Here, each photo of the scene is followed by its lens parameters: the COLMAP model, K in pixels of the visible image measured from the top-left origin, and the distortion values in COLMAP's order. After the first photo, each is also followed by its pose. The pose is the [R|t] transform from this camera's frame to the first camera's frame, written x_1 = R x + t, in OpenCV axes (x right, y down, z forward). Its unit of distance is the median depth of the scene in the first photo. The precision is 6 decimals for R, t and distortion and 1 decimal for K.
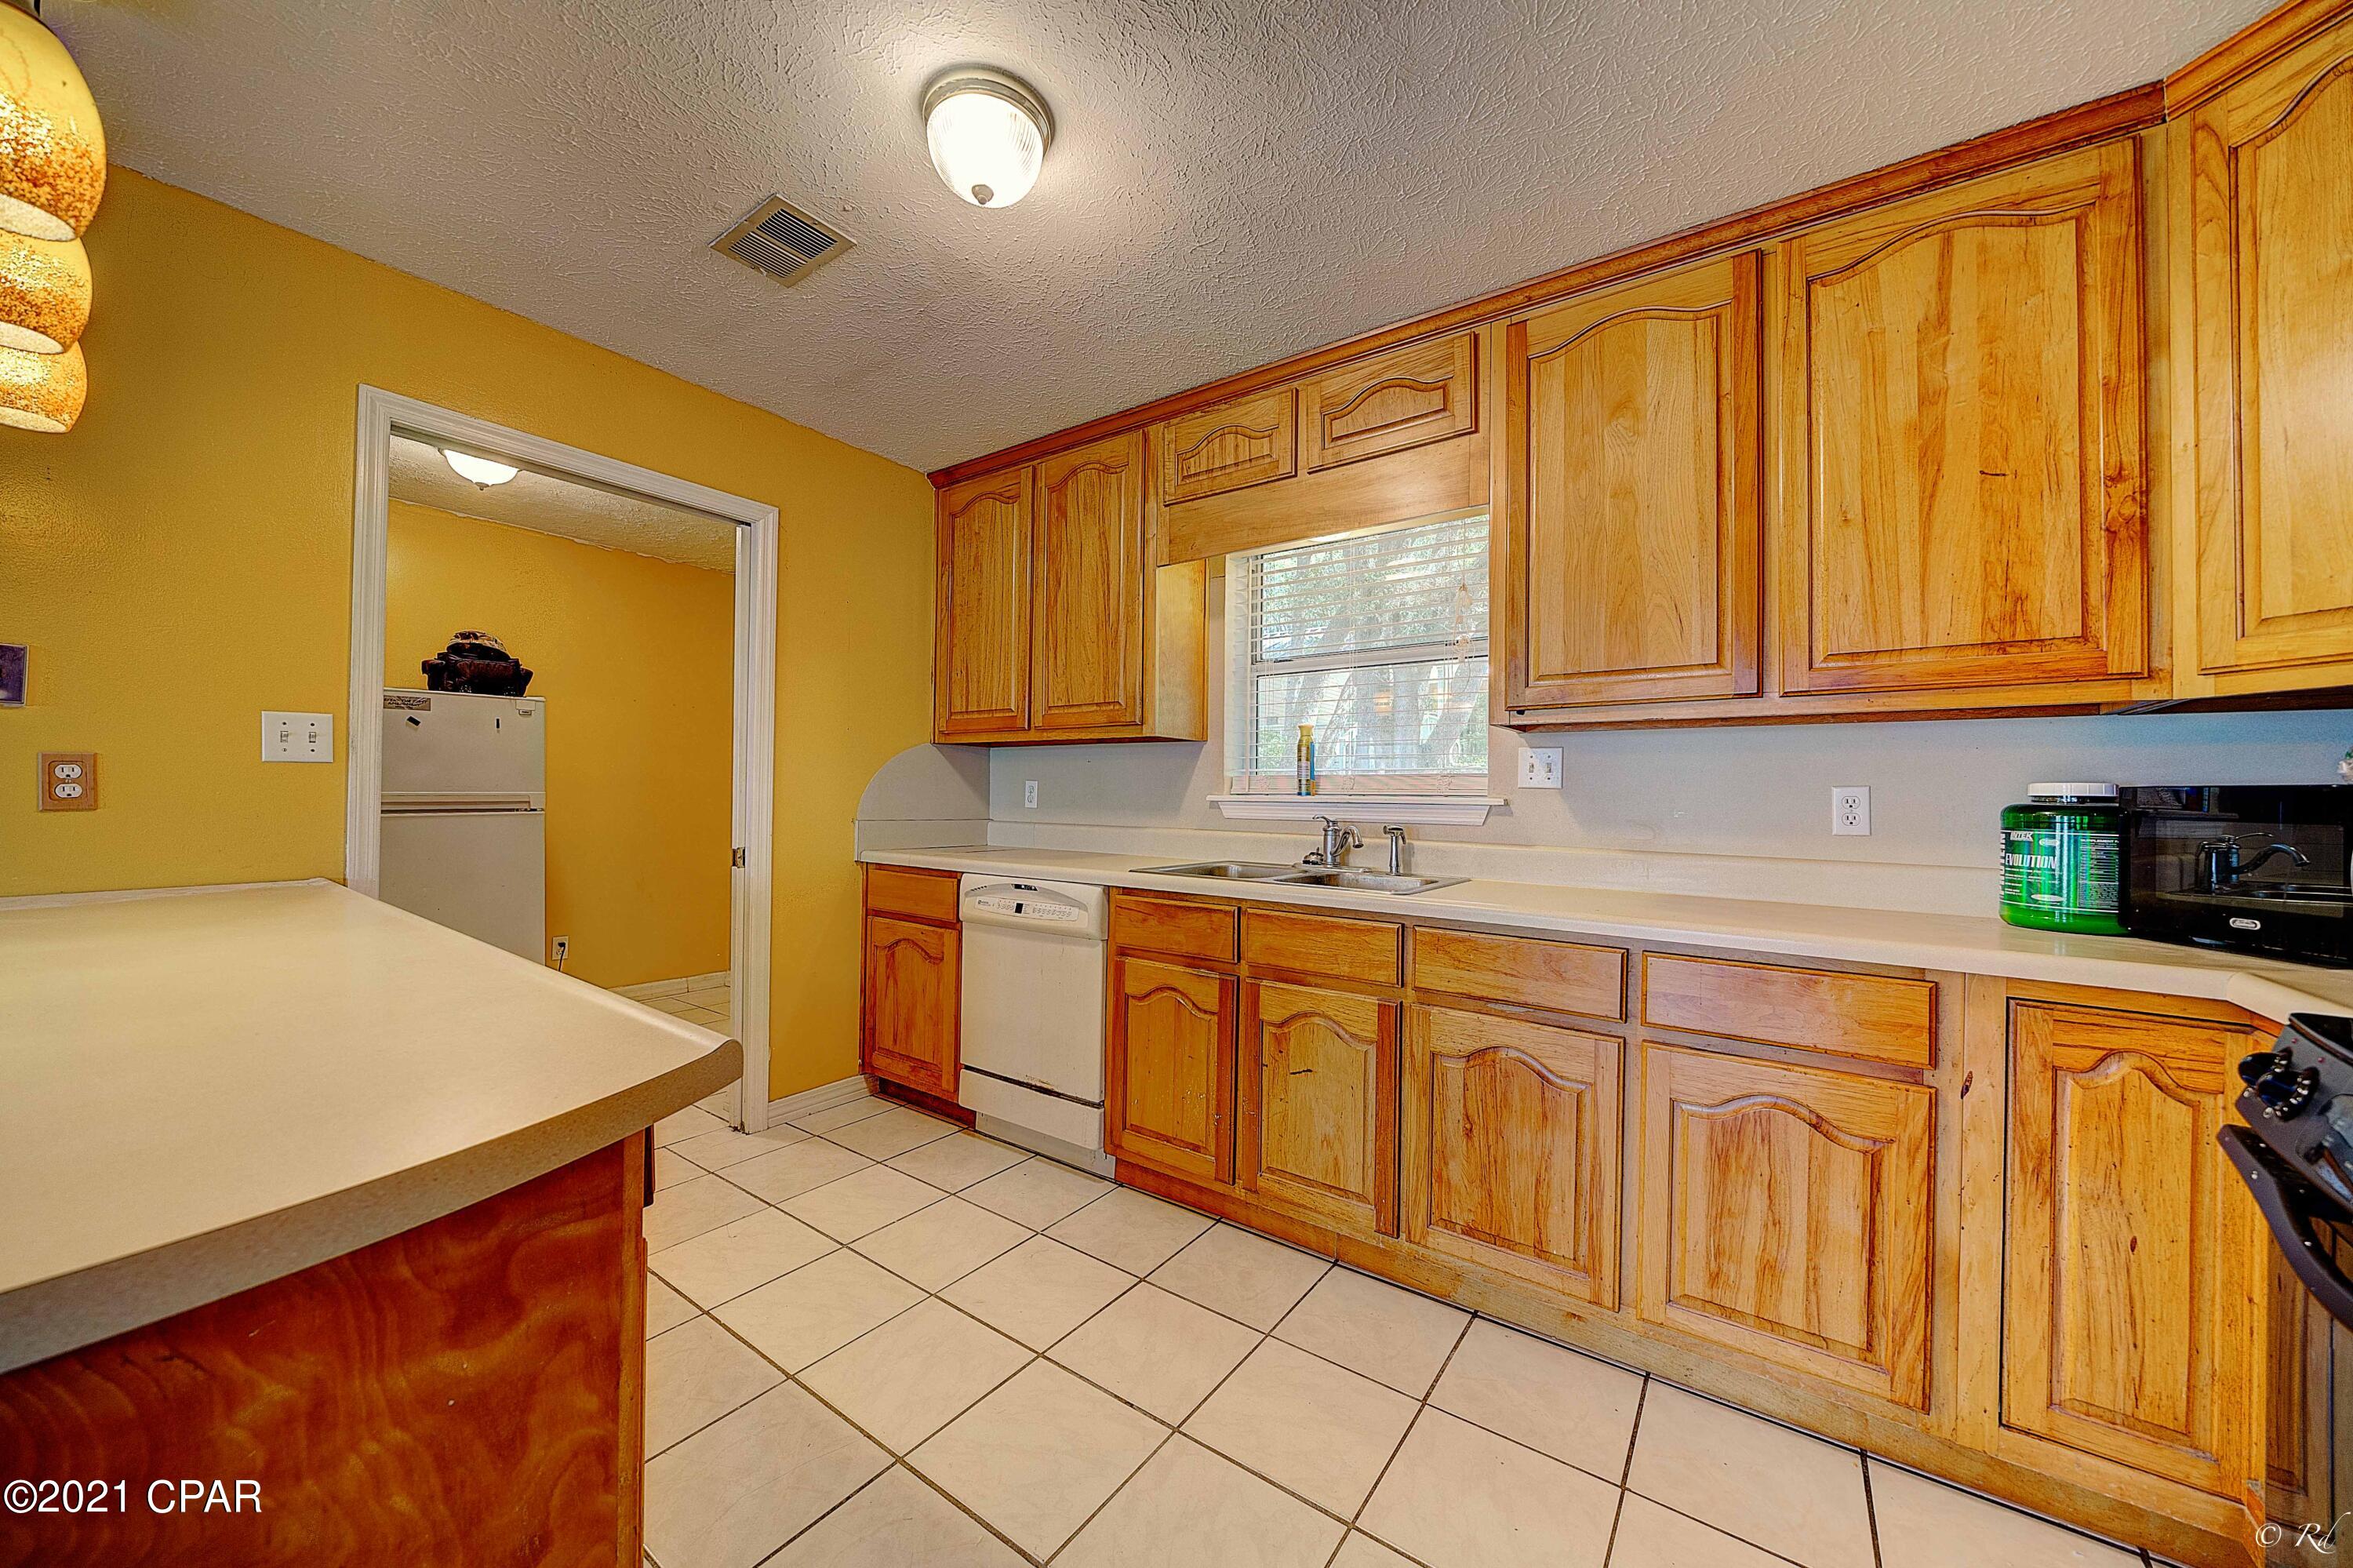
lens RADIAL K [[832.4, 0, 1184.5], [0, 832.4, 789.4], [0, 0, 1]] dist [-0.011005, 0.000025]
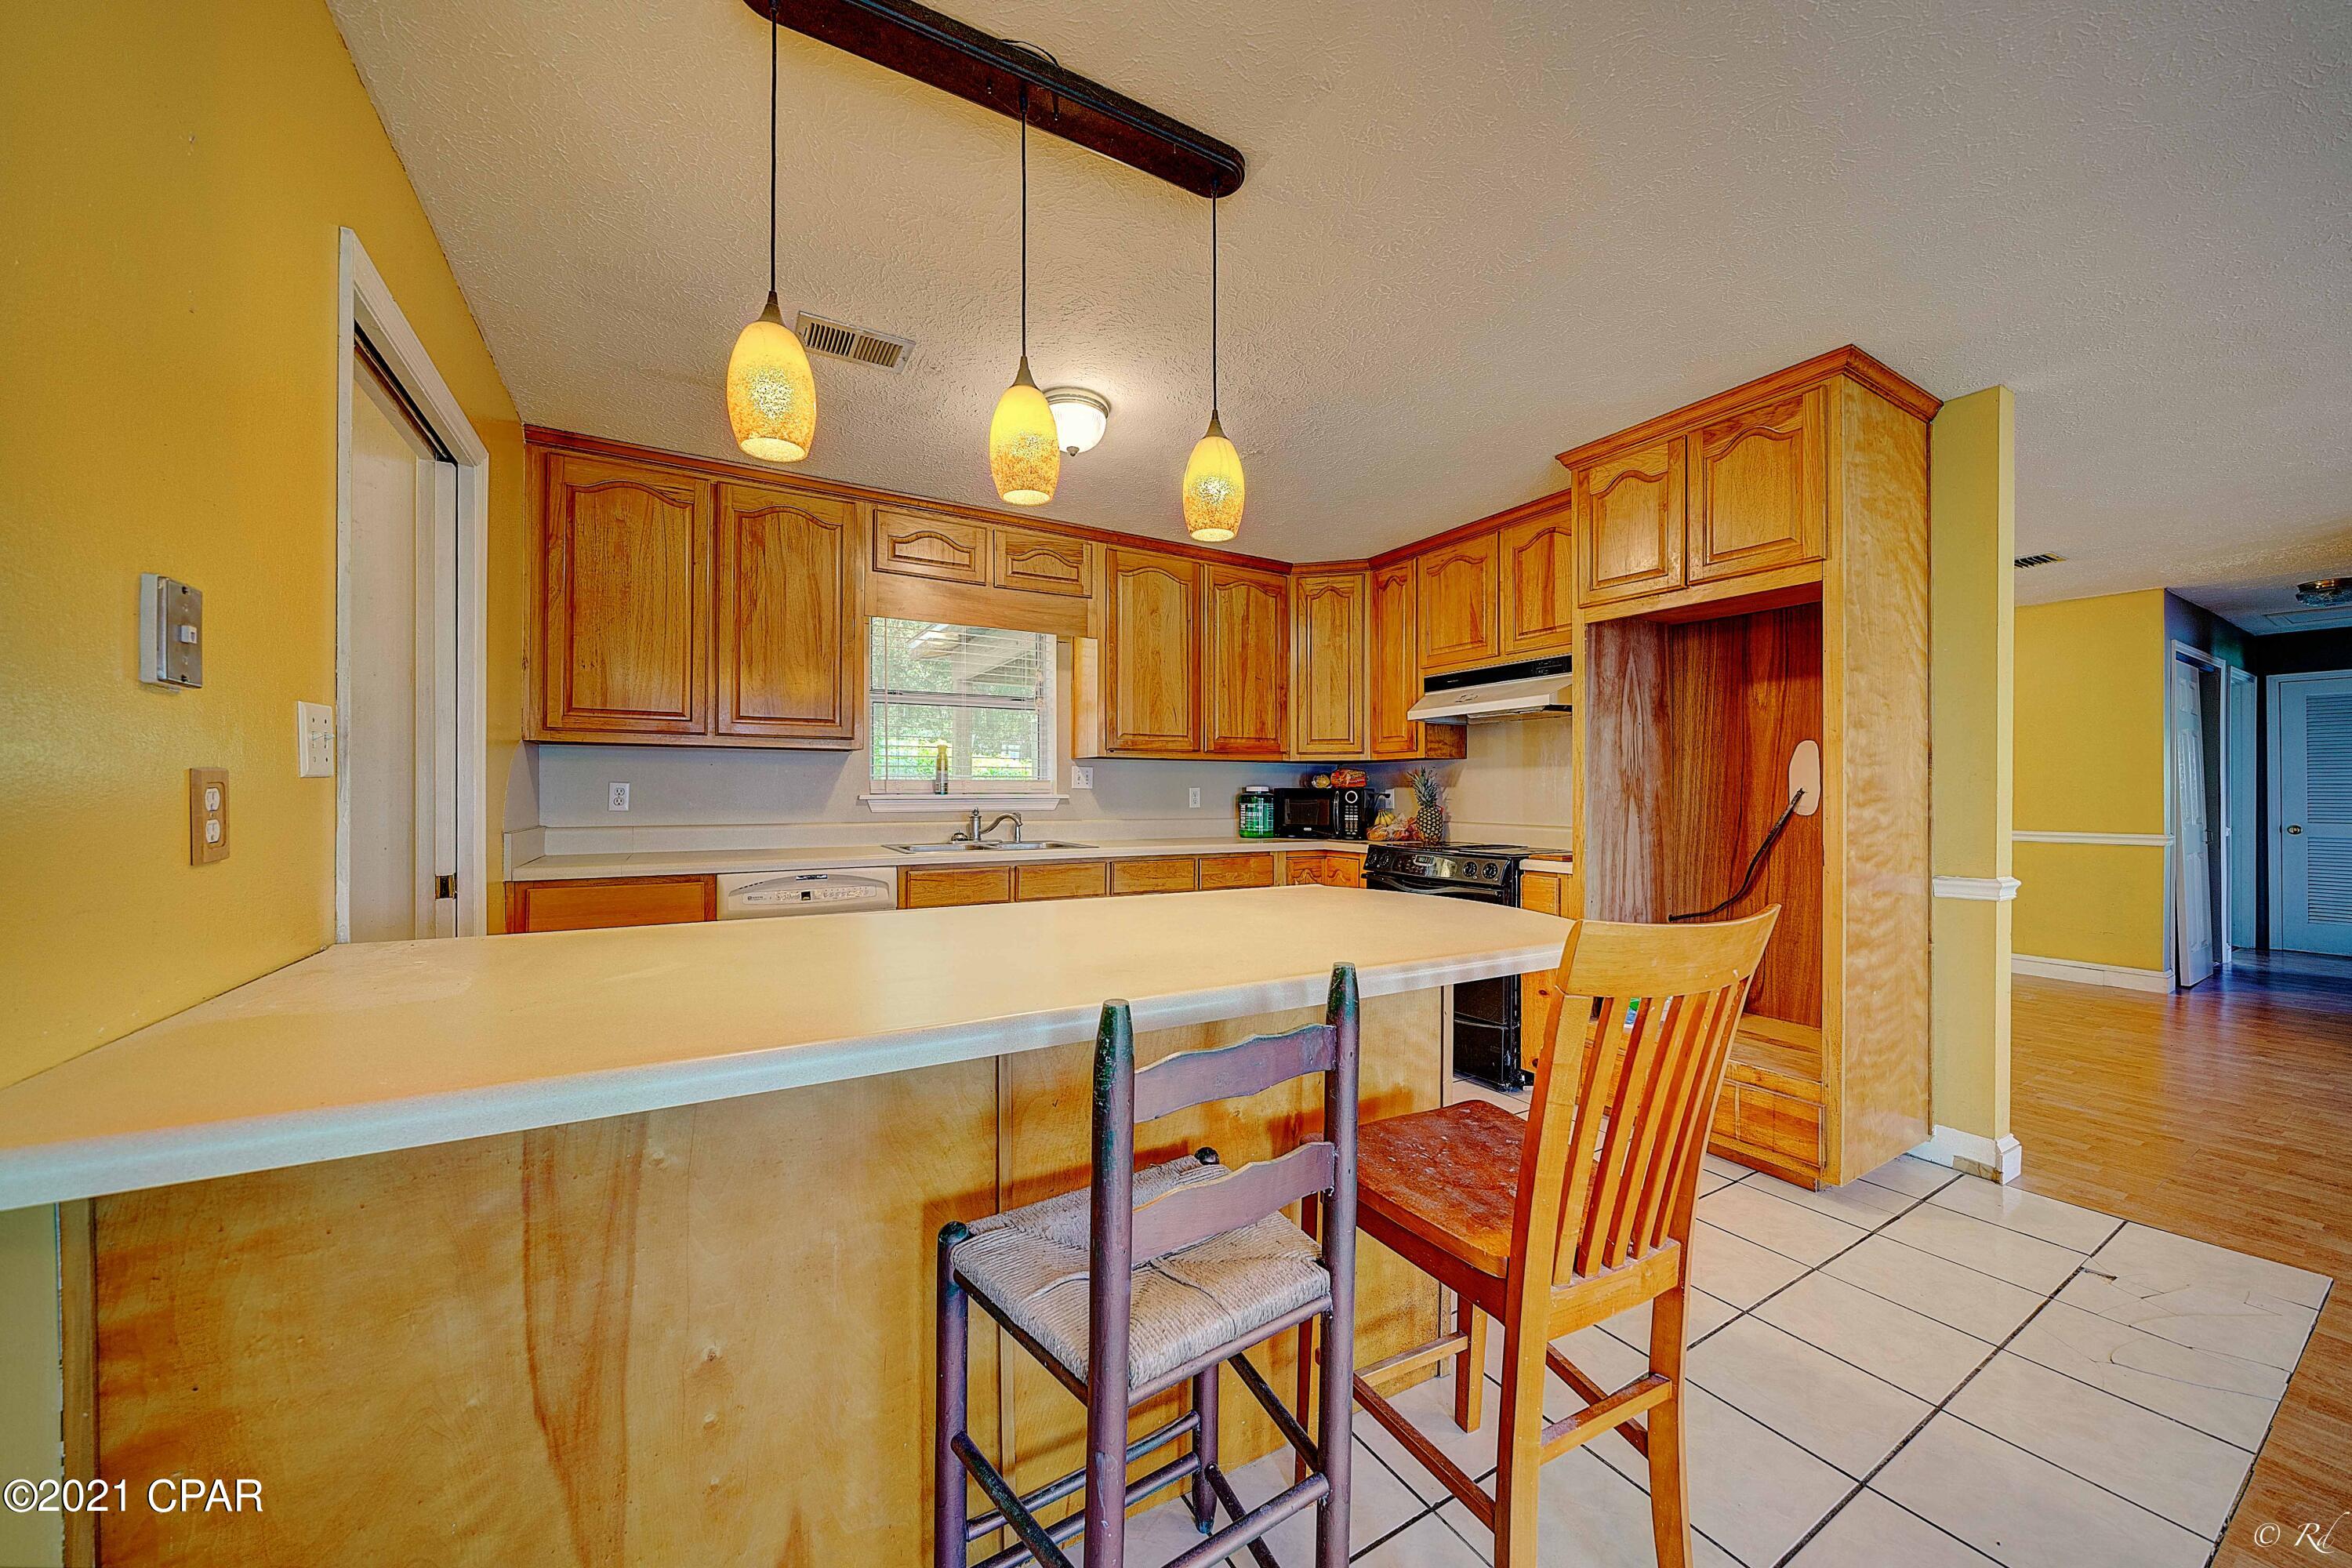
lens RADIAL K [[818.2, 0, 1169.9], [0, 818.2, 785.3], [0, 0, 1]] dist [-0.009577, -0.000020]
pose [[0.412488, -0.008328, 0.910925, -1.263773], [-0.004459, 0.999928, 0.011161, -0.032869], [-0.910952, -0.008665, 0.412421, 0.080082]]
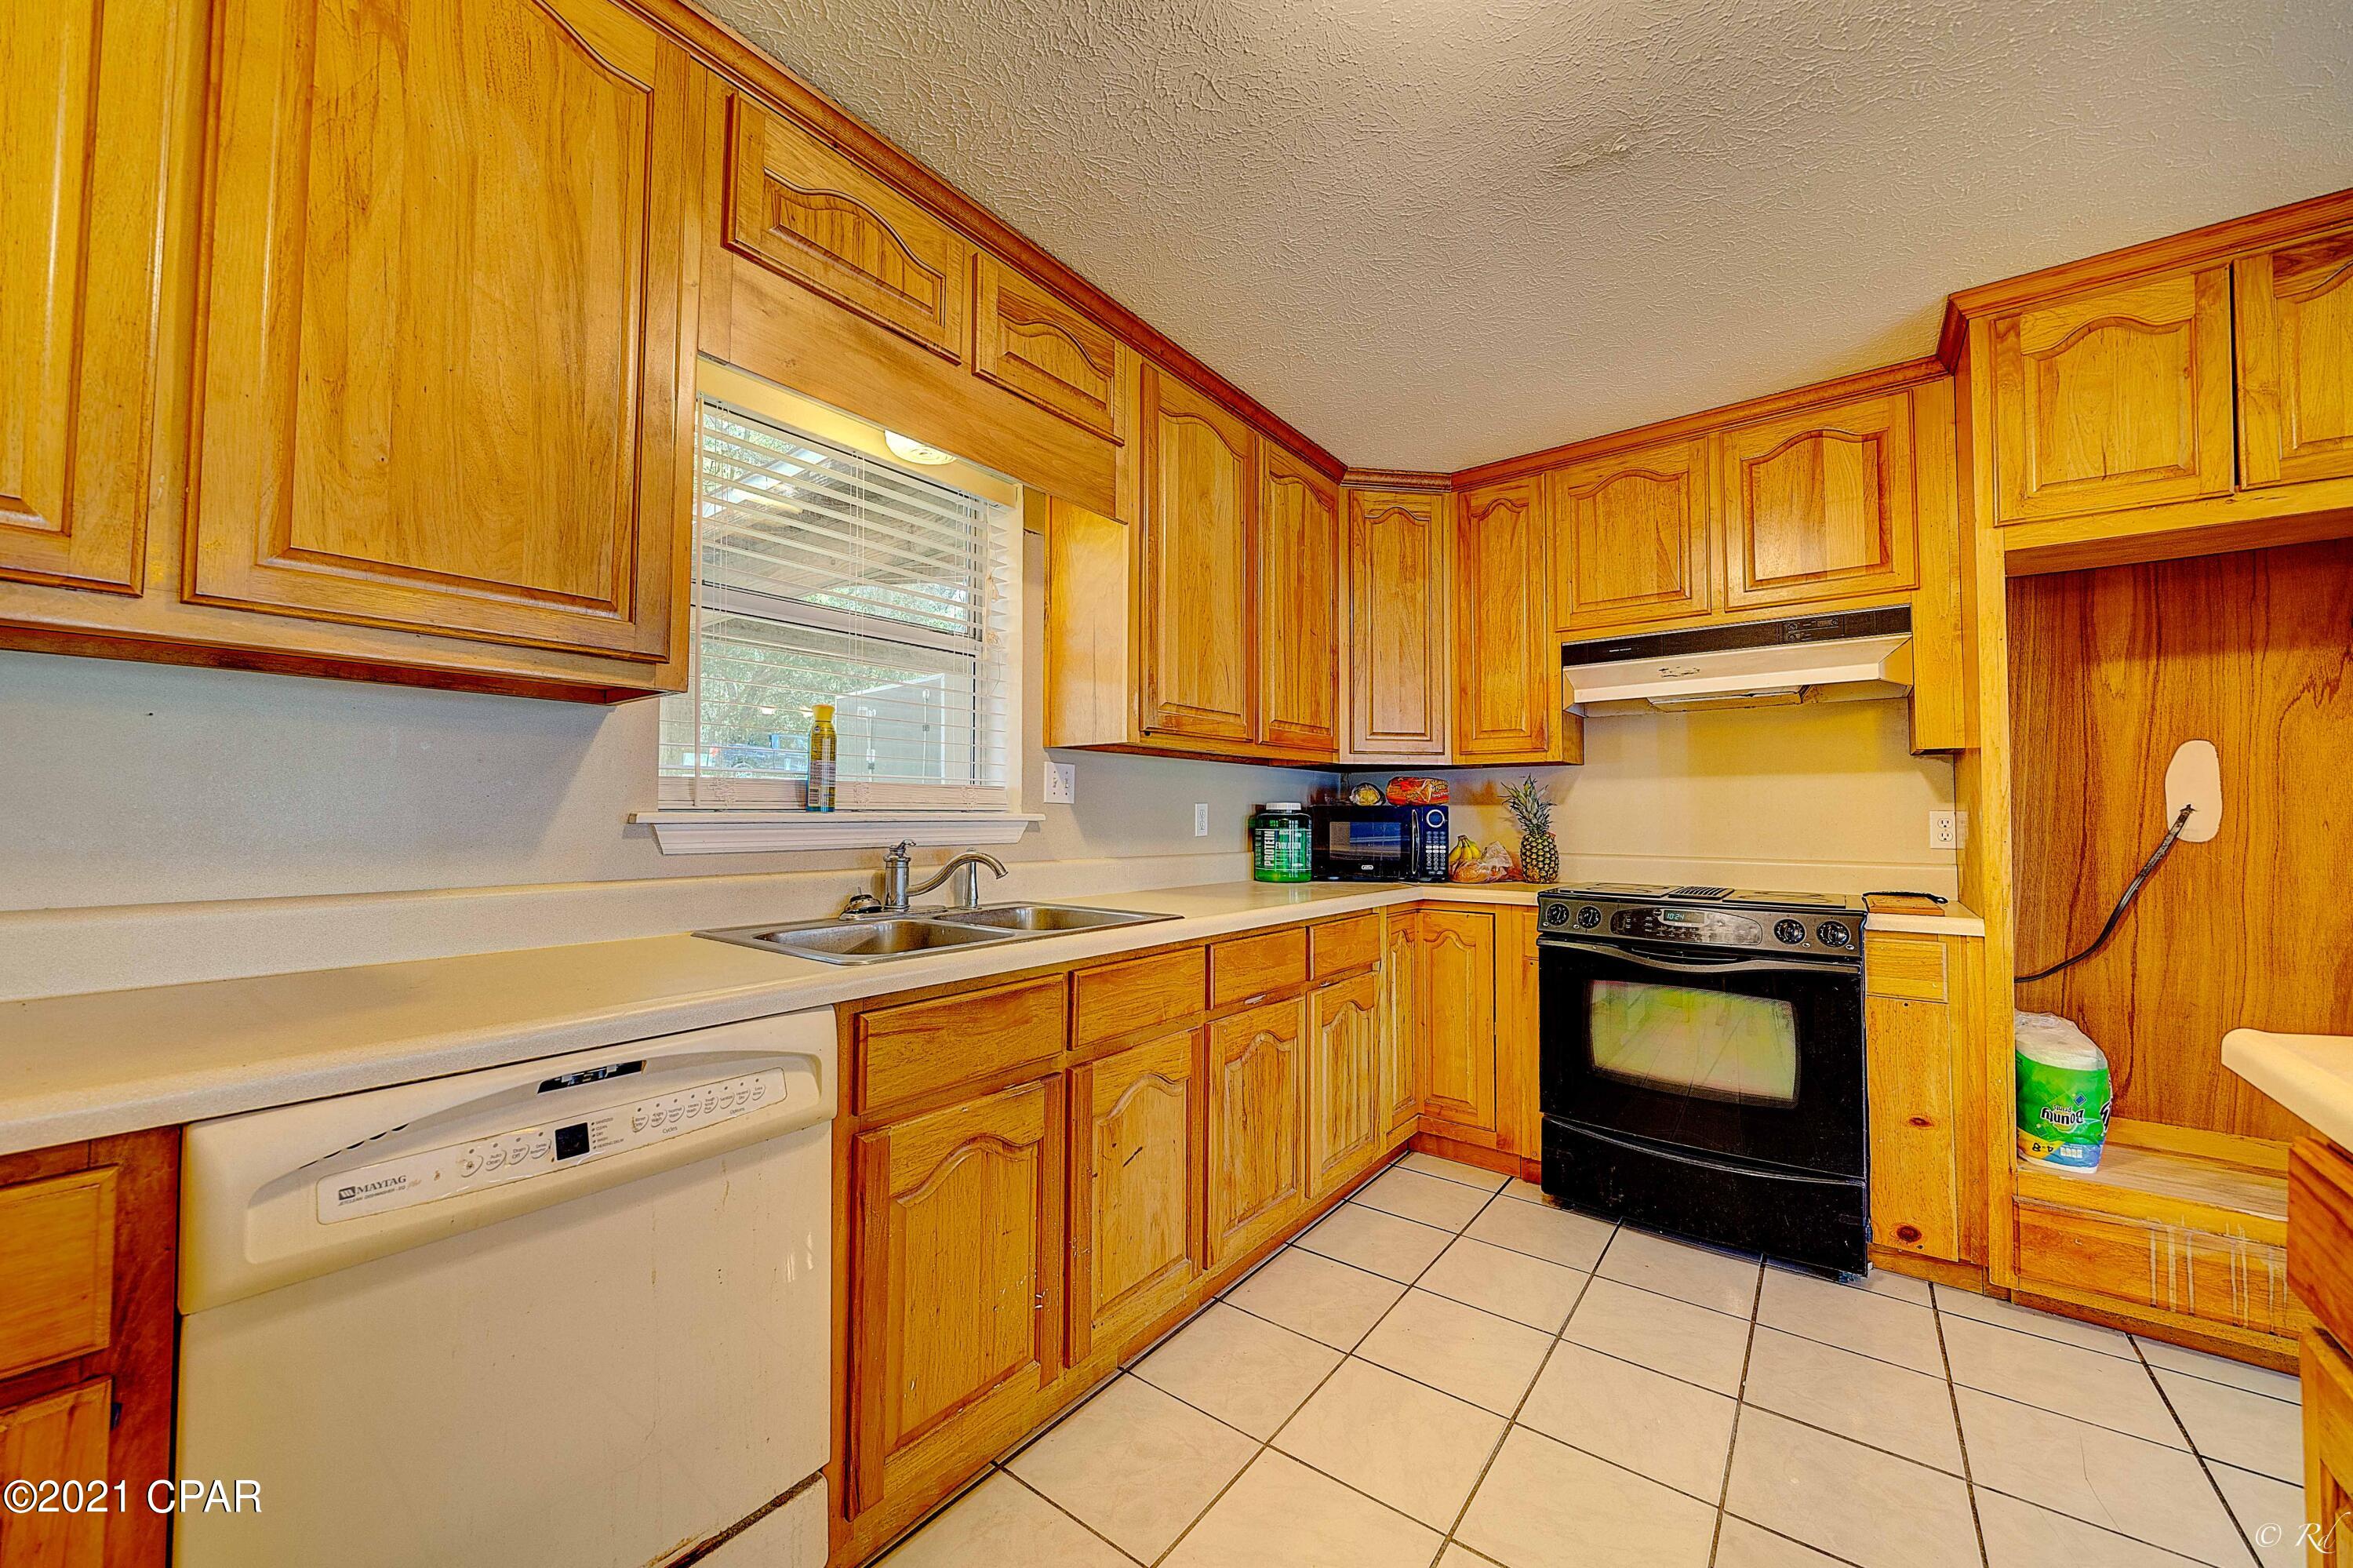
lens RADIAL K [[866.3, 0, 1176.5], [0, 866.3, 784.0], [0, 0, 1]] dist [-0.007883, -0.000091]
pose [[0.039089, 0.020709, 0.999021, -0.683826], [-0.012737, 0.999714, -0.020225, -0.005744], [-0.999155, -0.011934, 0.039342, 0.898081]]
